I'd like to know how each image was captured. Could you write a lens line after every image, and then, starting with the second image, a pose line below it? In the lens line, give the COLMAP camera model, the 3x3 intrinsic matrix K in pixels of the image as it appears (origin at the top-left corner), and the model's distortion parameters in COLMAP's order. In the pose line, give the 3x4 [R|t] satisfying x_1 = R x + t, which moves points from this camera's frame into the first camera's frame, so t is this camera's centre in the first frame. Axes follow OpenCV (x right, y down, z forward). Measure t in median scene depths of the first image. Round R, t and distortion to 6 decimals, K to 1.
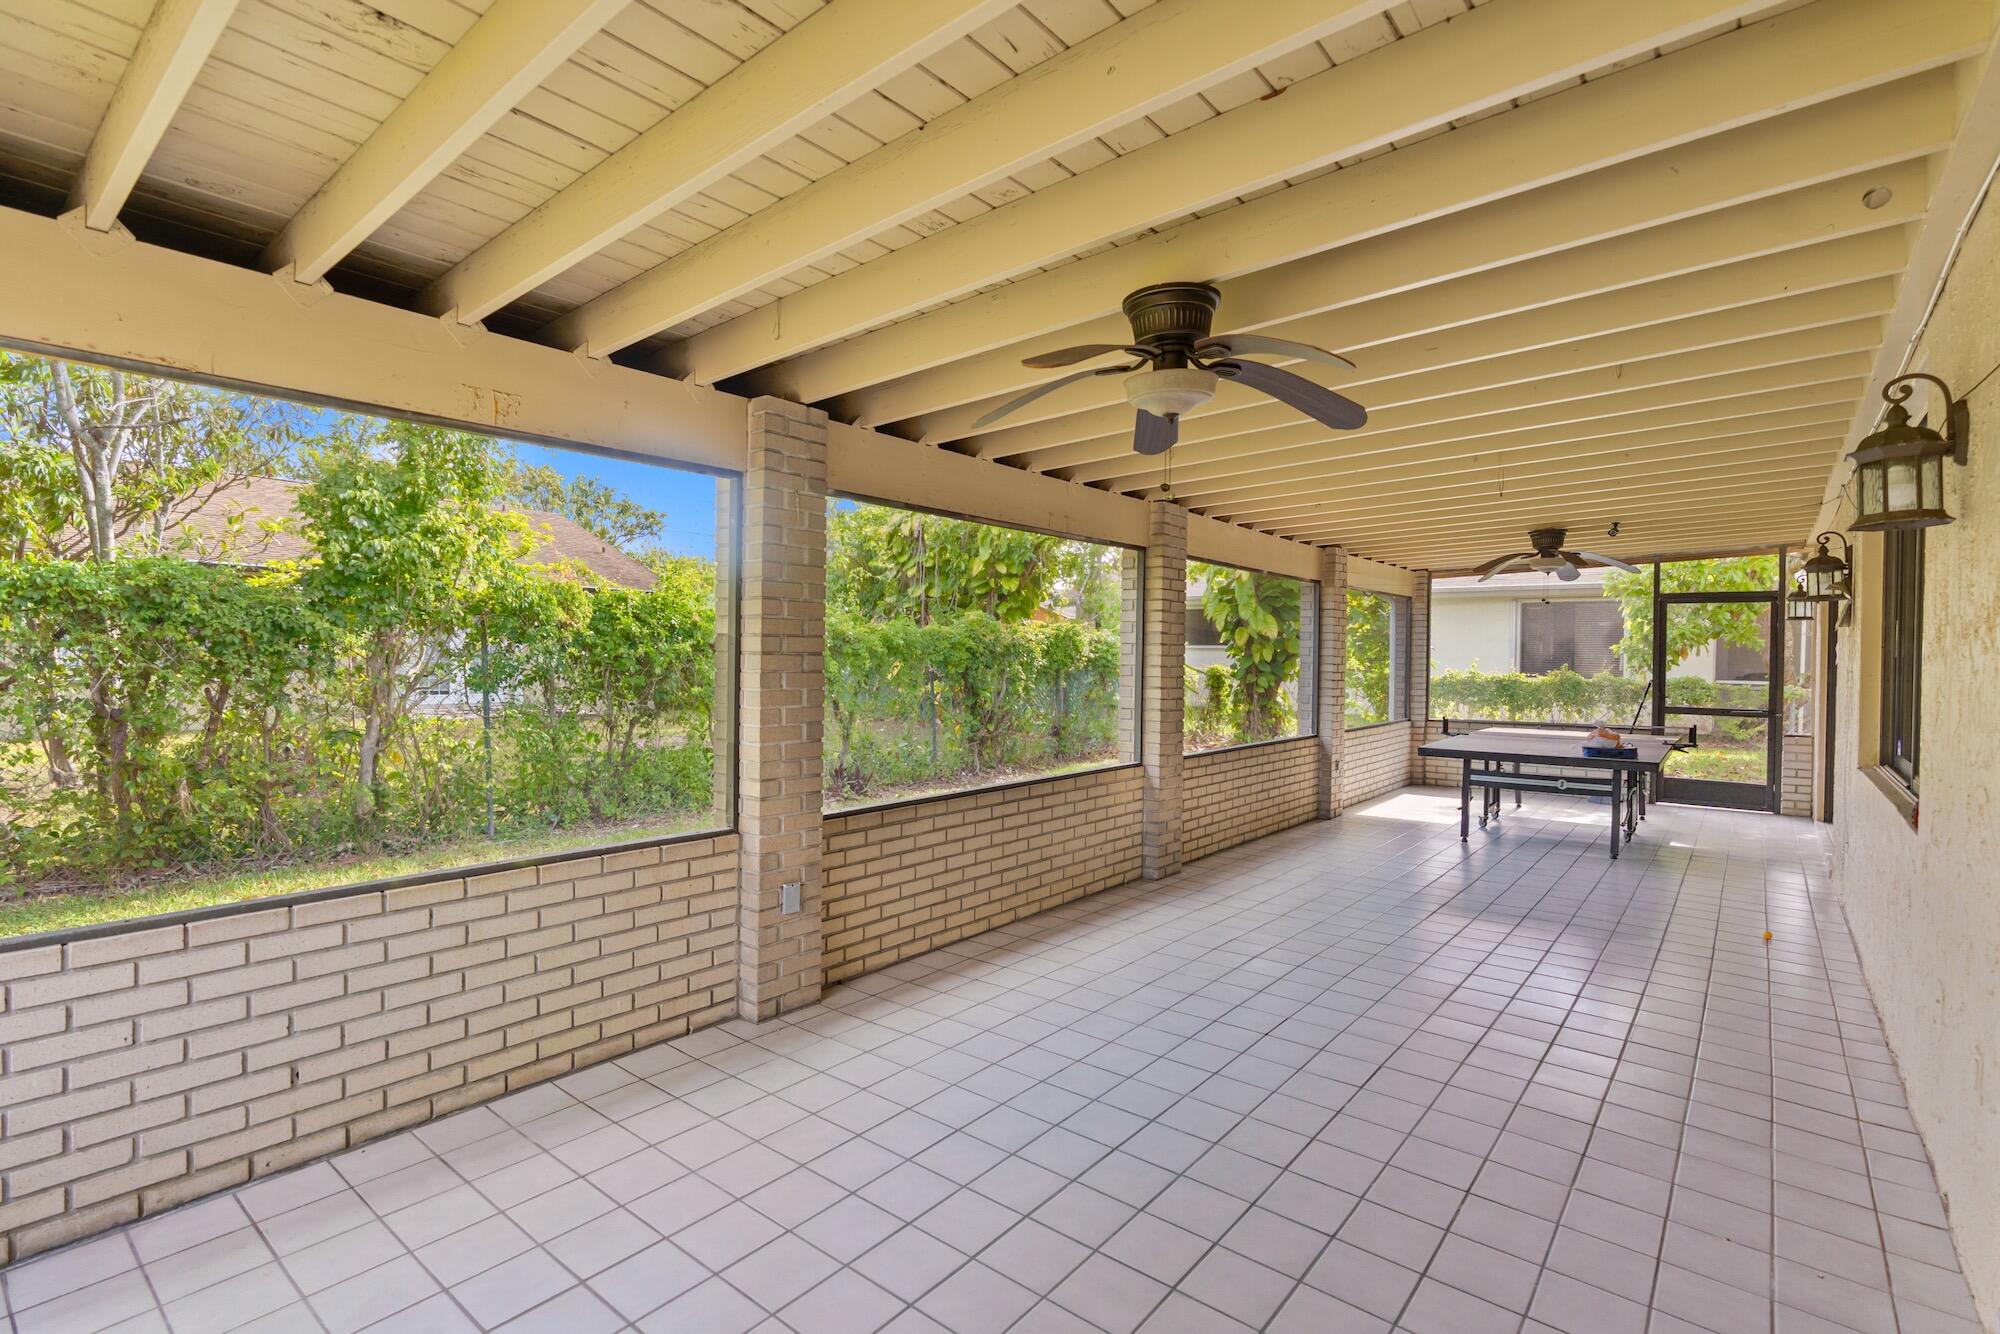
lens RADIAL K [[906.2, 0, 991.7], [0, 906.2, 662.4], [0, 0, 1]] dist [-0.001381, -0.000019]
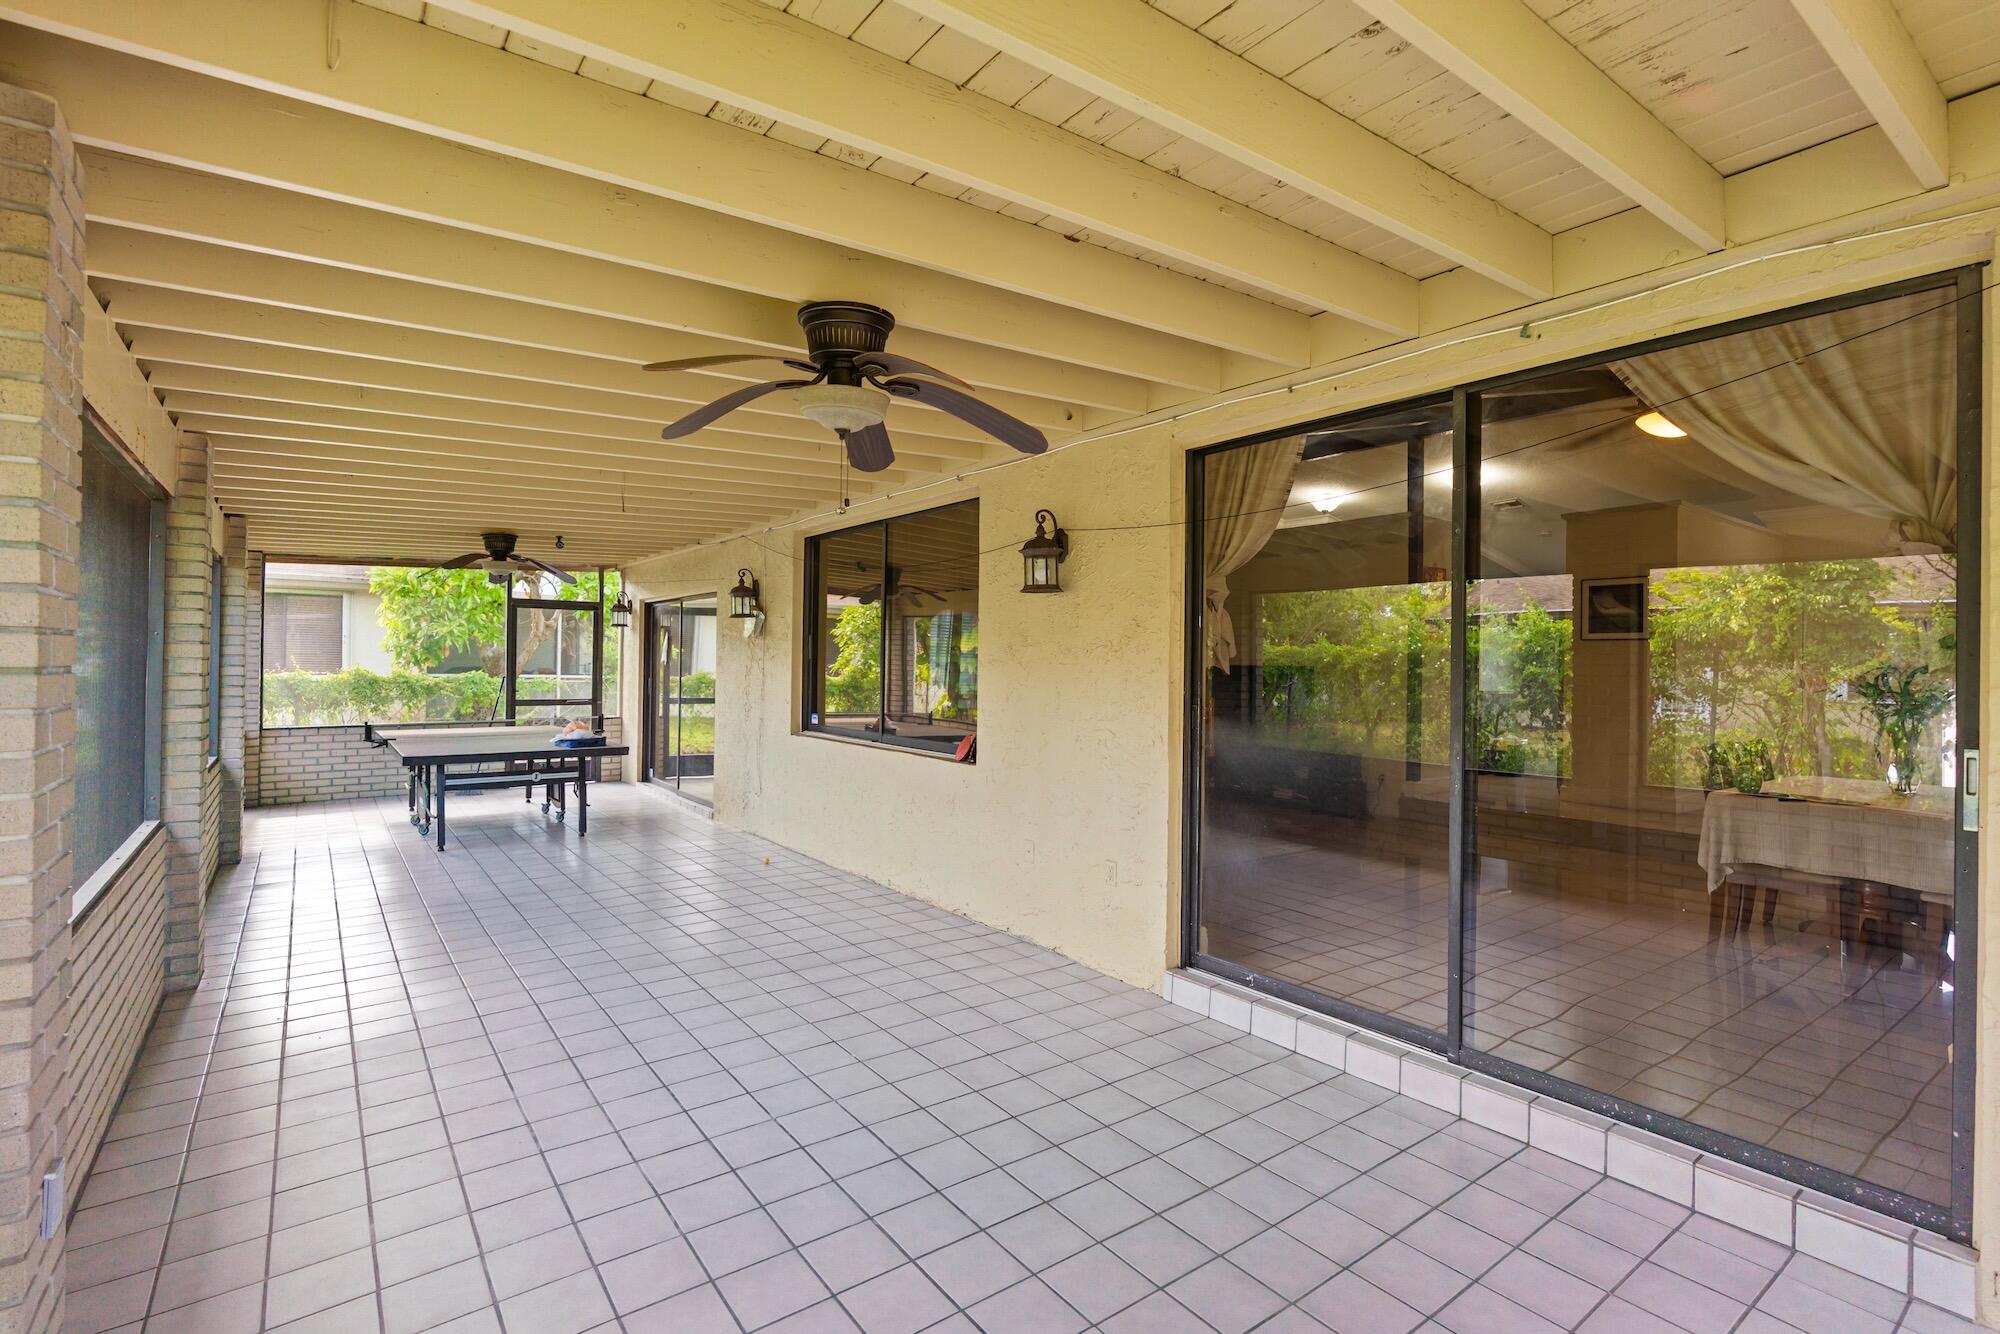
lens RADIAL K [[906.2, 0, 991.7], [0, 906.2, 662.4], [0, 0, 1]] dist [-0.001381, -0.000019]
pose [[0.274692, -0.007857, 0.961500, -0.423760], [0.001332, 0.999969, 0.007790, -0.013230], [-0.961531, -0.000859, 0.274694, 0.327536]]
